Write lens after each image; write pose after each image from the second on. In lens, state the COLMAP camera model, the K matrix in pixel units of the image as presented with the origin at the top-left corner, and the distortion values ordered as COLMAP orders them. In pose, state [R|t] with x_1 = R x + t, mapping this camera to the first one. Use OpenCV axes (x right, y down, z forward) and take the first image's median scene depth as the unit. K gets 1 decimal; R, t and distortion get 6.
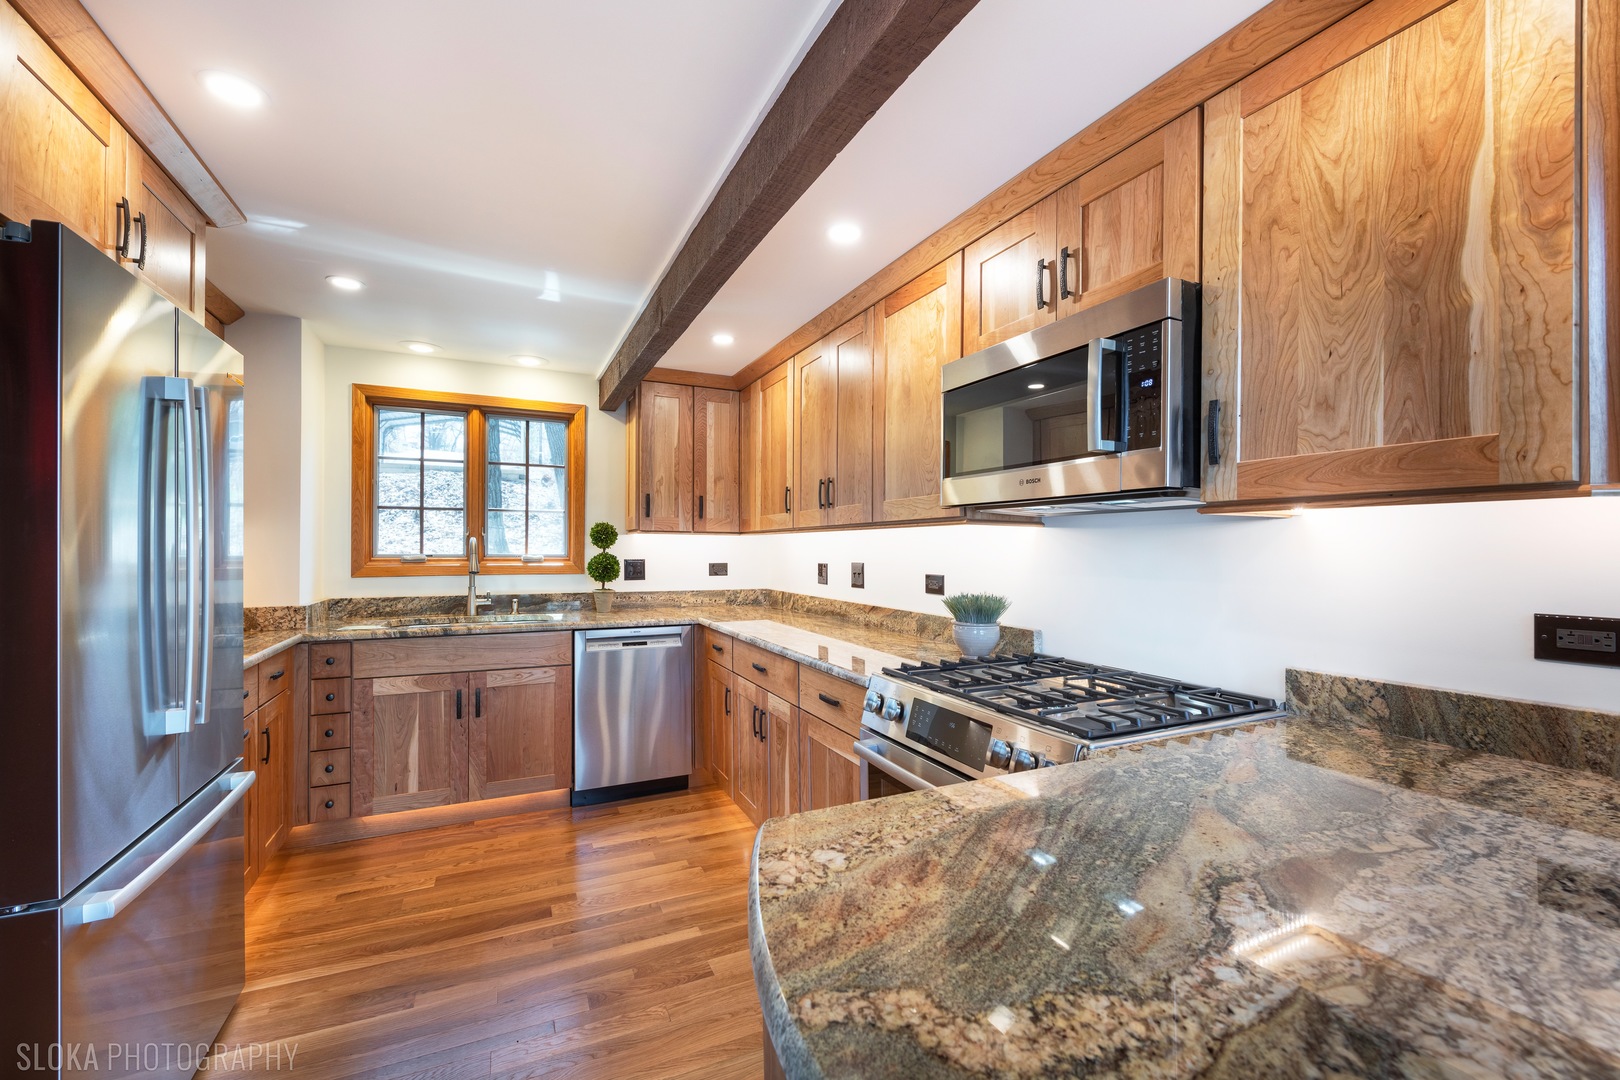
lens RADIAL K [[673.4, 0, 811.5], [0, 673.4, 562.3], [0, 0, 1]] dist [0.001862, 0.000058]
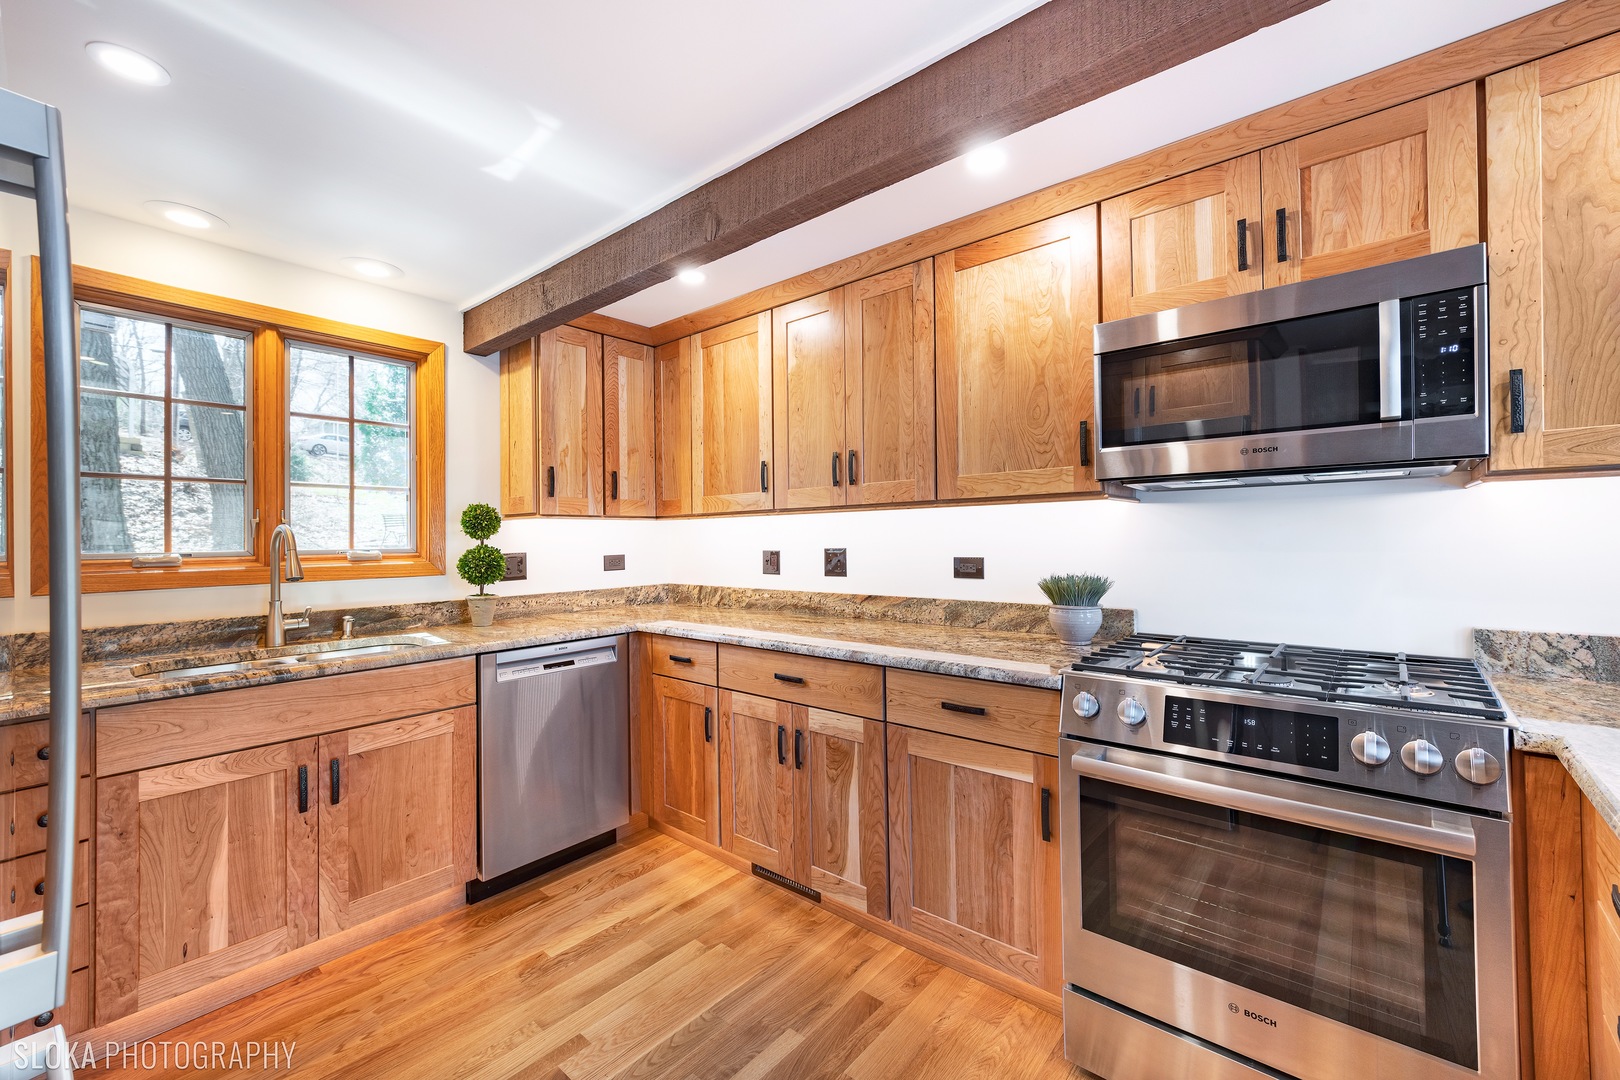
lens RADIAL K [[663.4, 0, 810.0], [0, 663.4, 540.0], [0, 0, 1]] dist [0.021028, 0.000647]
pose [[0.908968, -0.019481, 0.416411, -0.345821], [0.027654, 0.999525, -0.013604, 0.000519], [-0.415948, 0.023881, 0.909075, 0.222446]]
